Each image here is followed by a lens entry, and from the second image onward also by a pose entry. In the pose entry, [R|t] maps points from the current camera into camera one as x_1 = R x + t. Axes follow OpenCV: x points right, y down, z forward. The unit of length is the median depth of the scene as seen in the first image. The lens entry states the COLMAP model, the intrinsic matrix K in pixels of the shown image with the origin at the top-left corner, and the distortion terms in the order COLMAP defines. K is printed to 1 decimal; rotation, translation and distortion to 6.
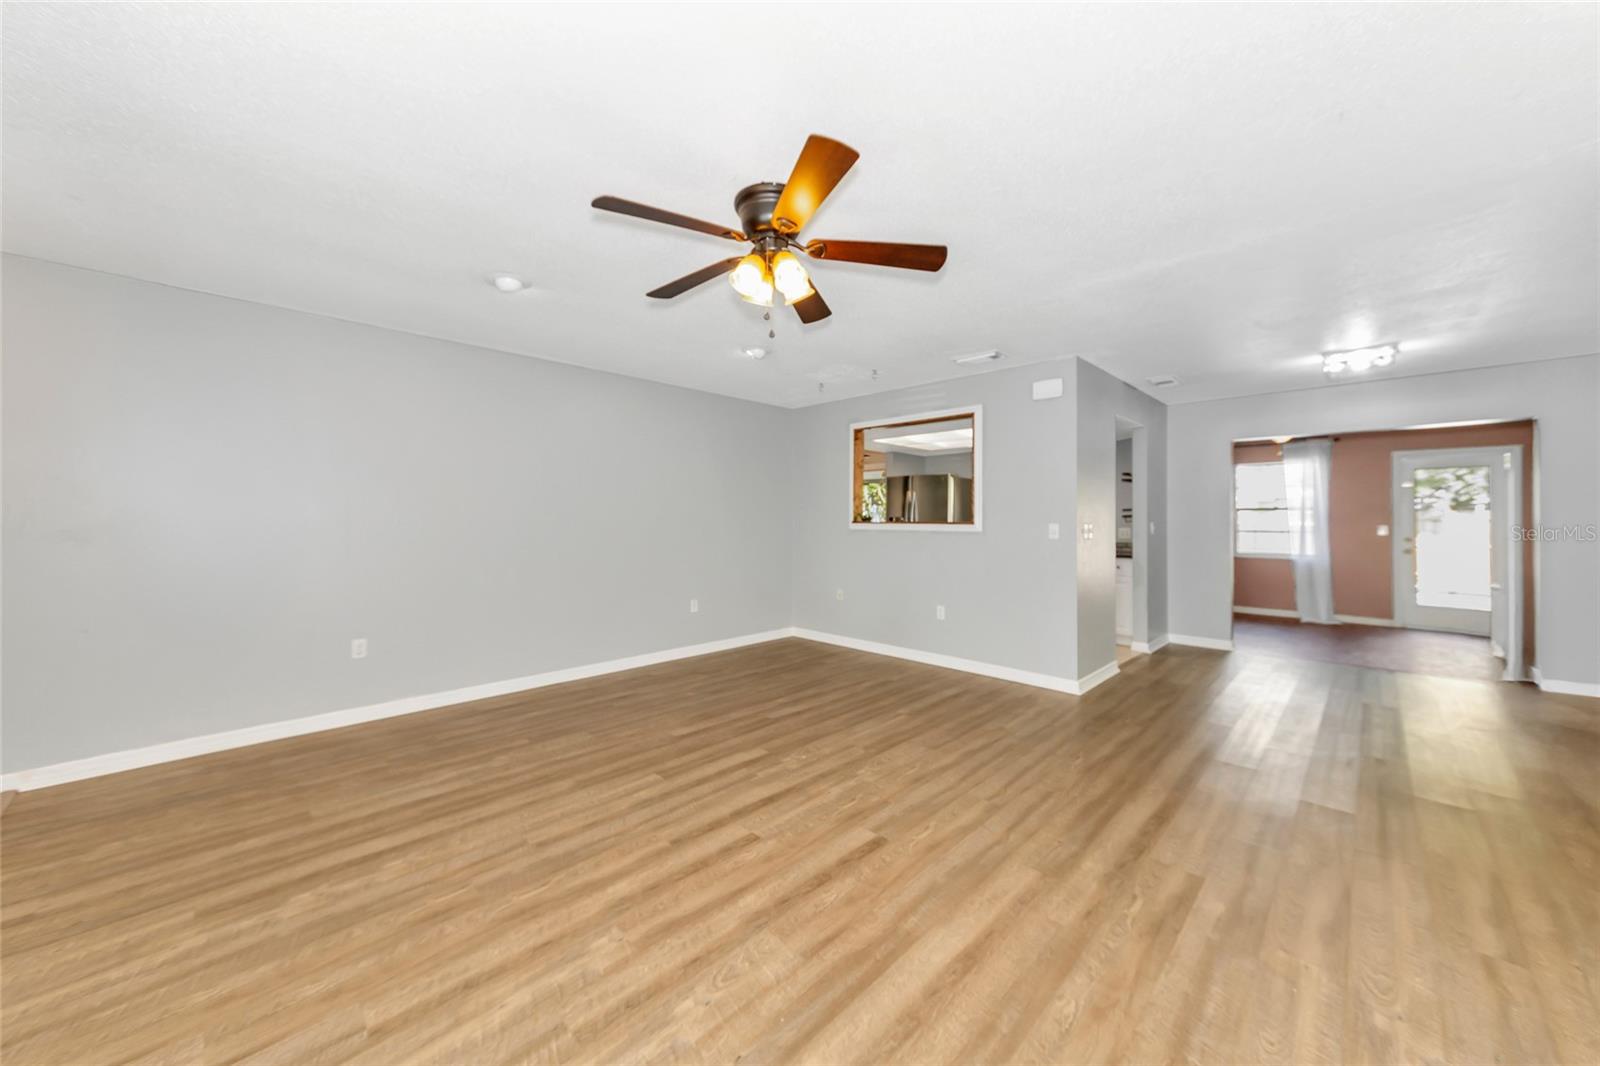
lens RADIAL K [[574.6, 0, 809.0], [0, 574.6, 524.5], [0, 0, 1]] dist [0.011192, -0.000118]
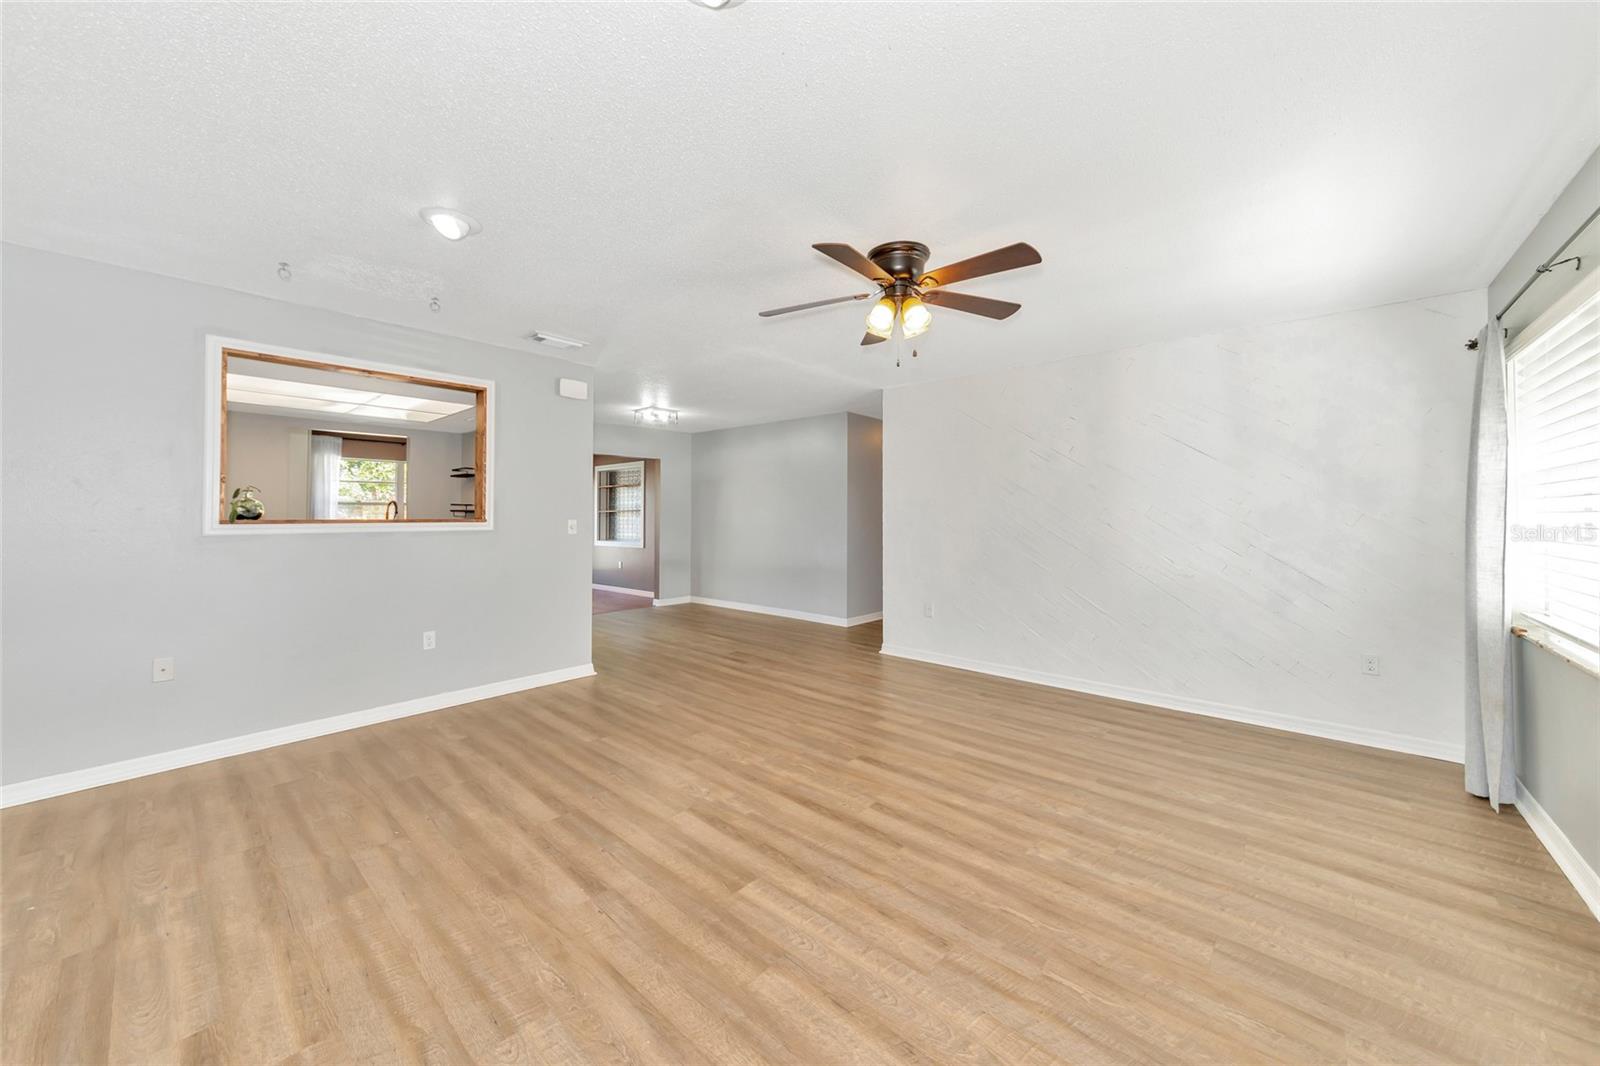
lens RADIAL K [[572.9, 0, 804.4], [0, 572.9, 540.6], [0, 0, 1]] dist [0.006912, 0.000329]
pose [[-0.046137, -0.050495, 0.997658, -1.067339], [0.008532, 0.998665, 0.050941, -0.022905], [-0.998899, 0.010863, -0.045645, 1.082061]]
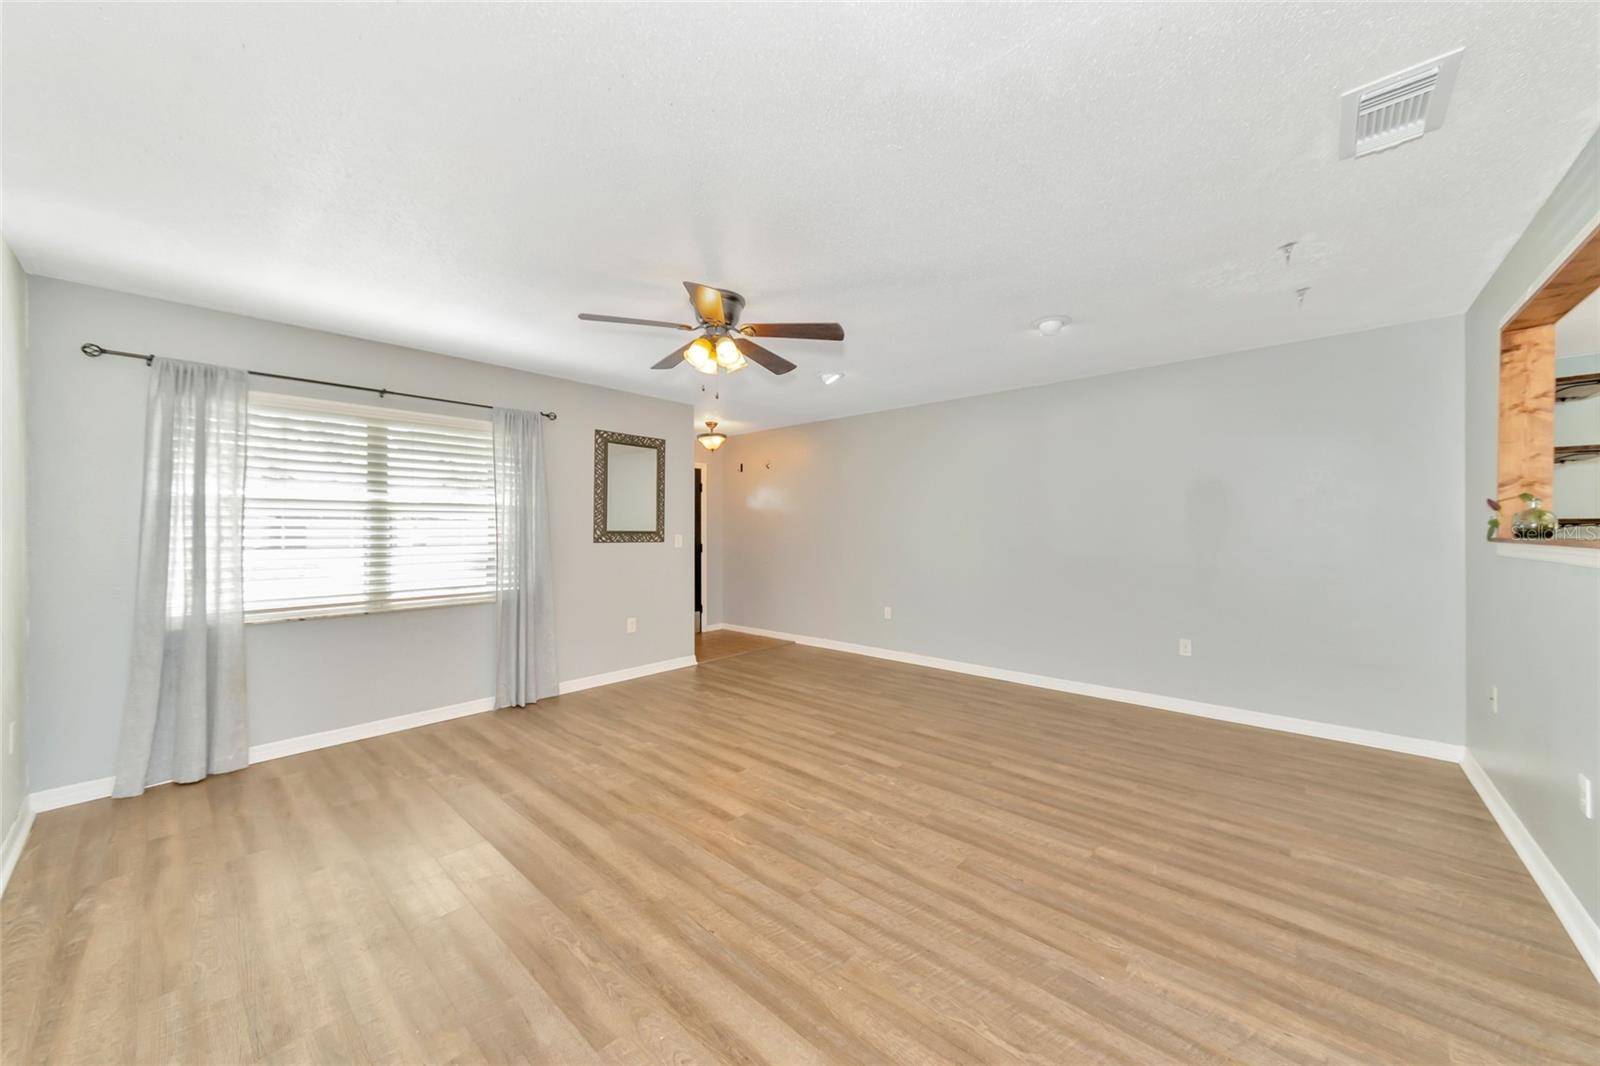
lens RADIAL K [[574.6, 0, 809.0], [0, 574.6, 524.5], [0, 0, 1]] dist [0.011192, -0.000118]
pose [[0.048436, -0.013893, -0.998730, 1.145897], [-0.009065, 0.999856, -0.014348, -0.008339], [0.998785, 0.009749, 0.048303, 0.996832]]
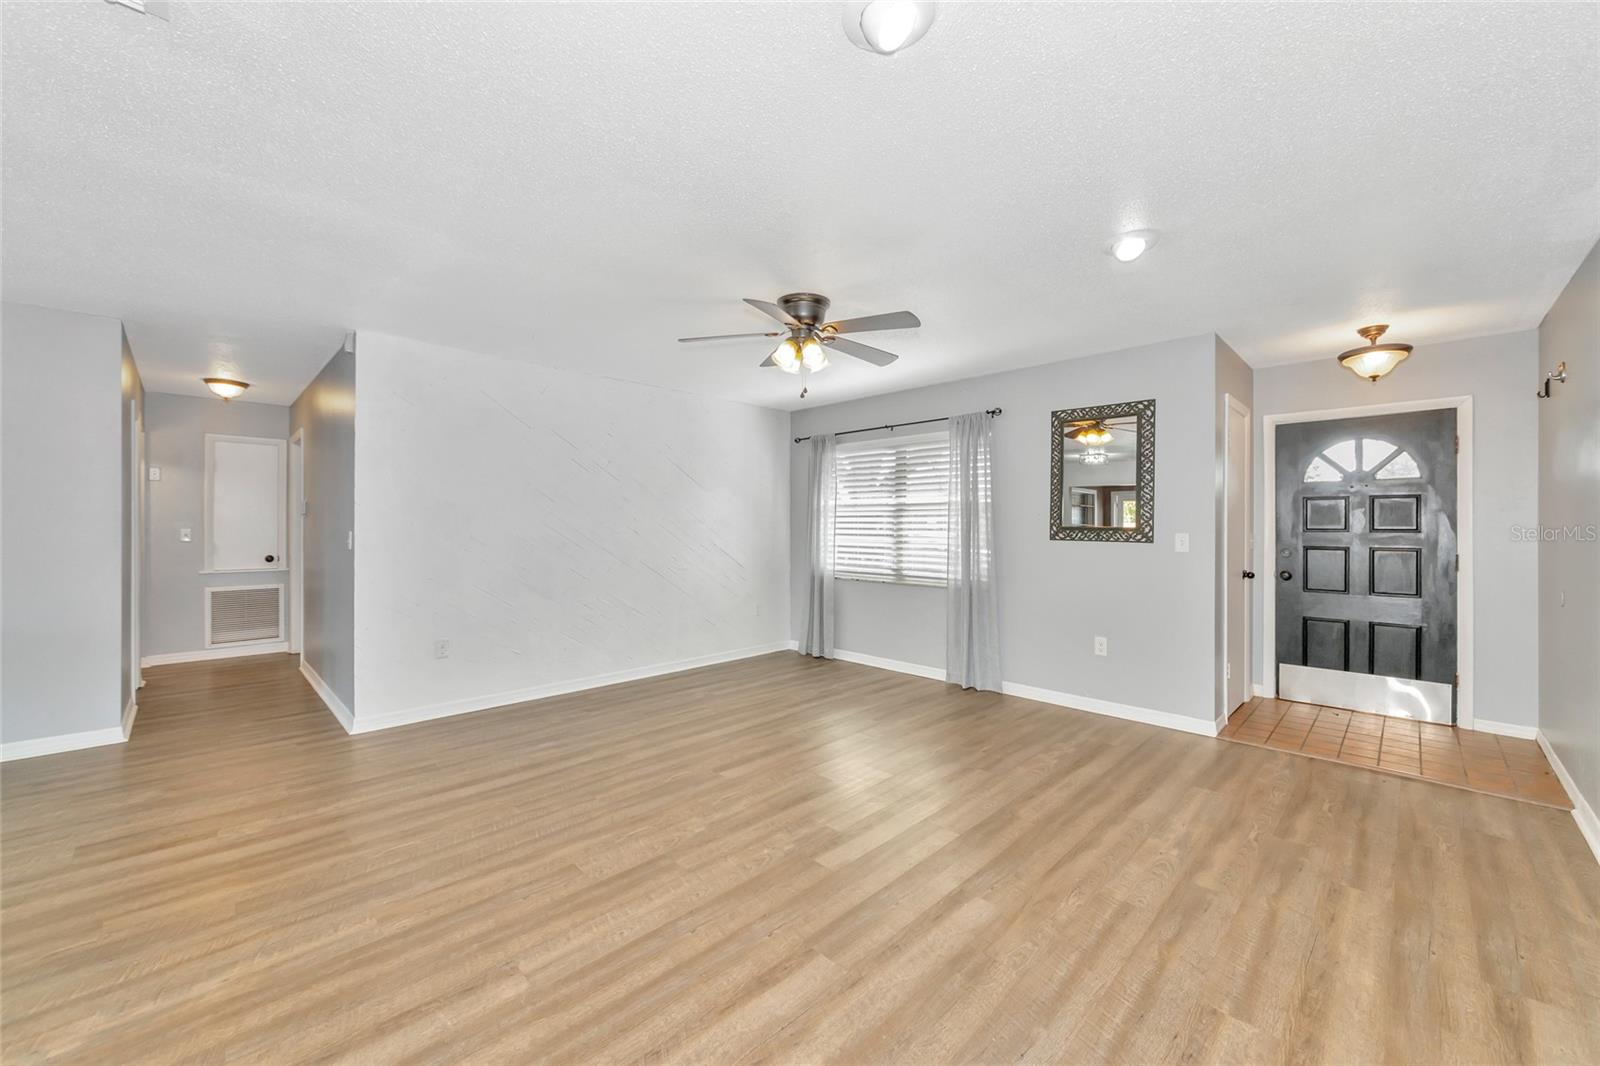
lens RADIAL K [[623.1, 0, 800.9], [0, 623.1, 515.5], [0, 0, 1]] dist [-0.001619, -0.000552]
pose [[-0.999781, -0.008062, 0.019292, -0.081129], [-0.008142, 0.999959, -0.004051, -0.026603], [-0.019259, -0.004207, -0.999806, 2.199897]]
